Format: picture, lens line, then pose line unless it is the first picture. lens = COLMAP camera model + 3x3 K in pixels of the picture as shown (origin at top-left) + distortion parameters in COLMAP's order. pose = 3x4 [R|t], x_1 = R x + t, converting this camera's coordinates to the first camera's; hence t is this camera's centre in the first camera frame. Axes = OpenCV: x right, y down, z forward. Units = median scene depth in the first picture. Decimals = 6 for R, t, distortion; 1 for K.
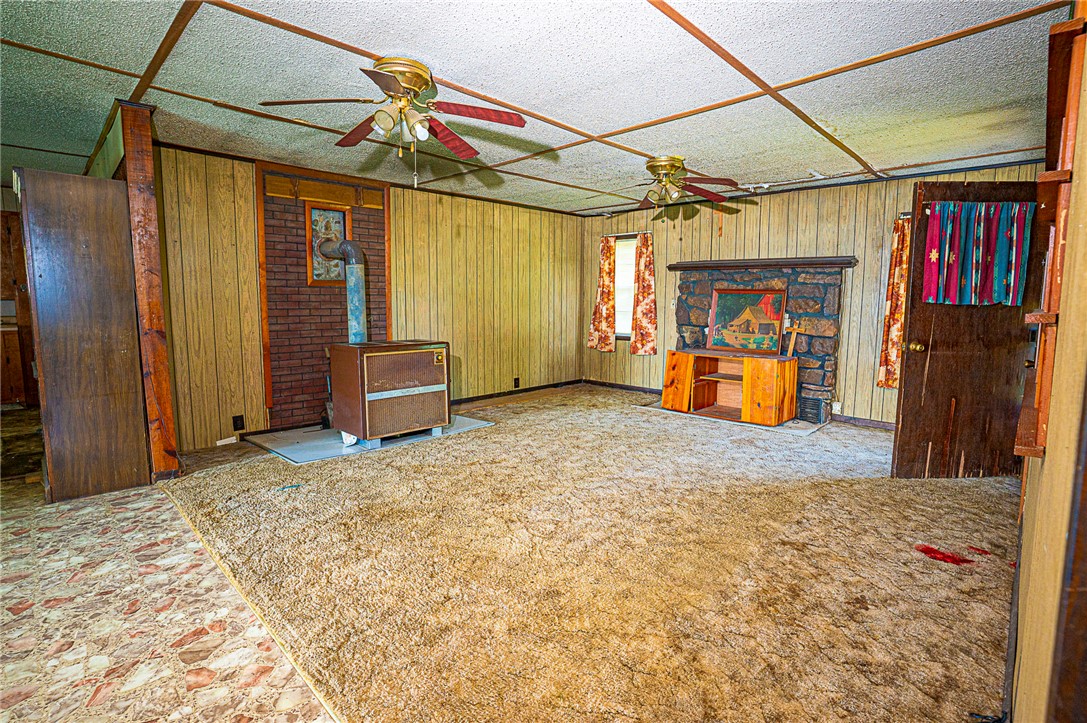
lens RADIAL K [[524.6, 0, 549.0], [0, 524.6, 352.0], [0, 0, 1]] dist [-0.025112, 0.005008]
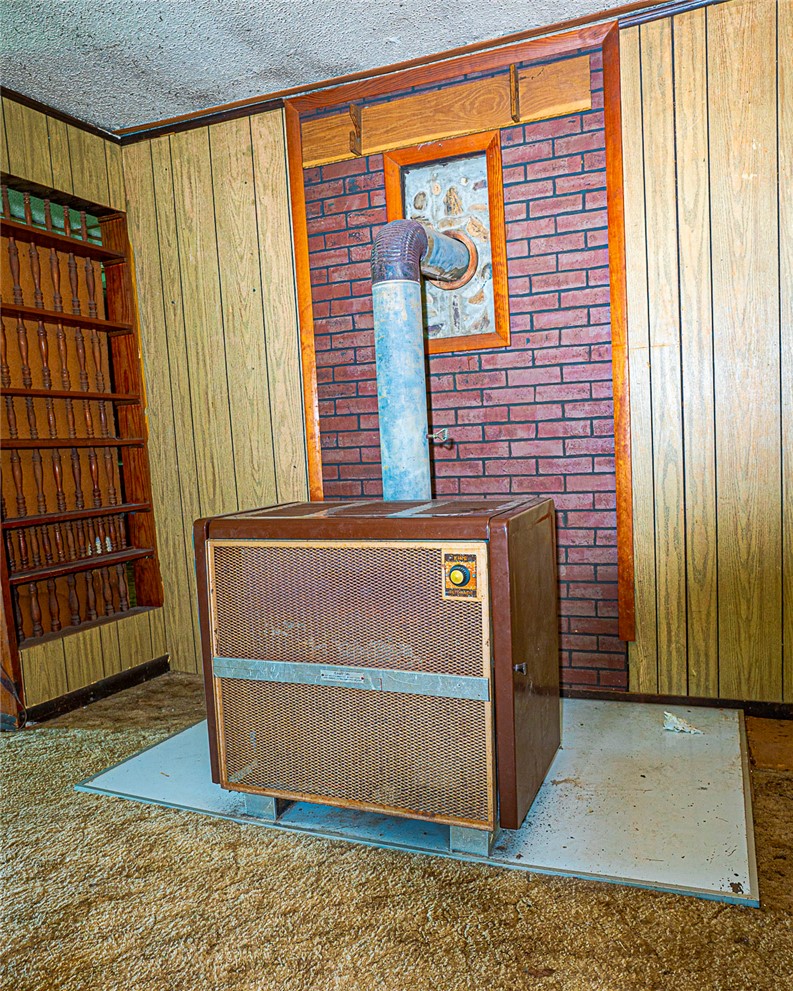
lens RADIAL K [[787.3, 0, 397.4], [0, 787.3, 505.0], [0, 0, 1]] dist [-0.029326, 0.000652]
pose [[0.359846, 0.067335, -0.930579, 0.152286], [-0.034107, 0.997675, 0.059001, -0.049152], [0.932388, 0.010508, 0.361306, 0.845382]]
